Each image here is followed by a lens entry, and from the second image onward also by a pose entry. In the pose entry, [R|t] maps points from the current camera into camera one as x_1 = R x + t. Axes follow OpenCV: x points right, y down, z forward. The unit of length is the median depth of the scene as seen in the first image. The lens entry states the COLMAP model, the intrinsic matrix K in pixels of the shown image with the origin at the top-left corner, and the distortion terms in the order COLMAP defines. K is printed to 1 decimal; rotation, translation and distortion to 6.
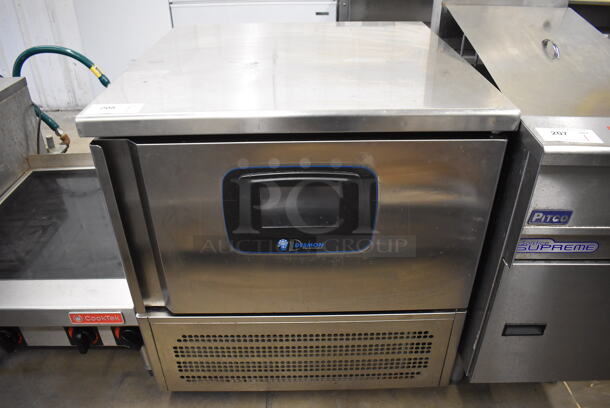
lens RADIAL K [[463.0, 0, 305.6], [0, 463.0, 197.9], [0, 0, 1]] dist [-0.077721, 0.003765]
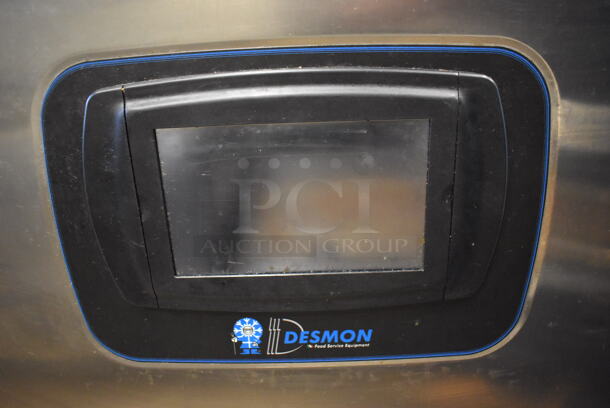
lens RADIAL K [[466.2, 0, 305.0], [0, 466.2, 204.0], [0, 0, 1]] dist [-0.086032, 0.007146]
pose [[0.999201, -0.017963, -0.035689, 0.004274], [0.010891, 0.981863, -0.189280, 0.064614], [0.038442, 0.188740, 0.981274, 0.596409]]
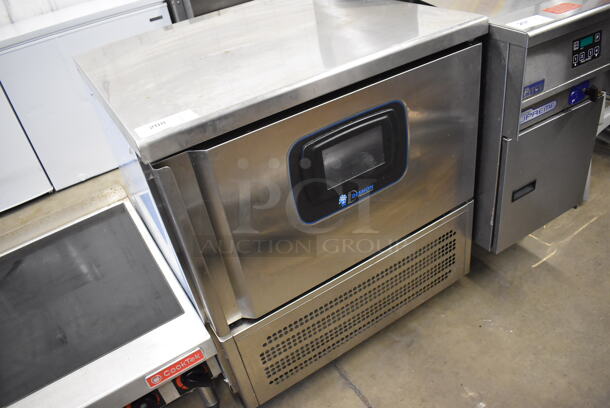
lens RADIAL K [[466.2, 0, 305.0], [0, 466.2, 204.0], [0, 0, 1]] dist [-0.086032, 0.007146]
pose [[0.850850, -0.391232, 0.350701, -0.448524], [0.386397, 0.918230, 0.086898, -0.015253], [-0.356022, 0.061572, 0.932447, 0.037724]]
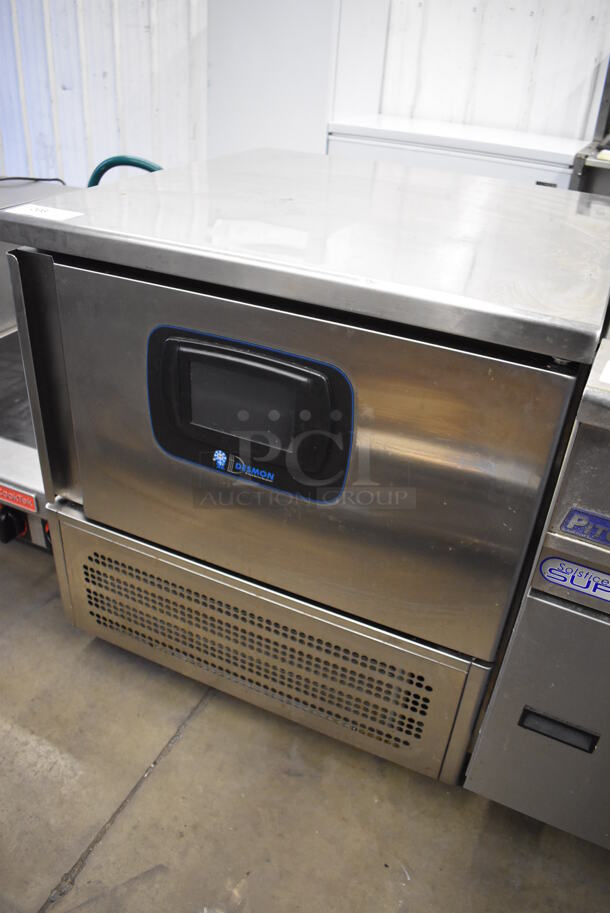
lens RADIAL K [[697.8, 0, 305.0], [0, 697.8, 456.5], [0, 0, 1]] dist [-0.086032, 0.007146]
pose [[0.903543, 0.278397, -0.325739, 0.352060], [-0.280118, 0.959018, 0.042639, 0.017454], [0.324260, 0.052719, 0.944498, 0.075594]]
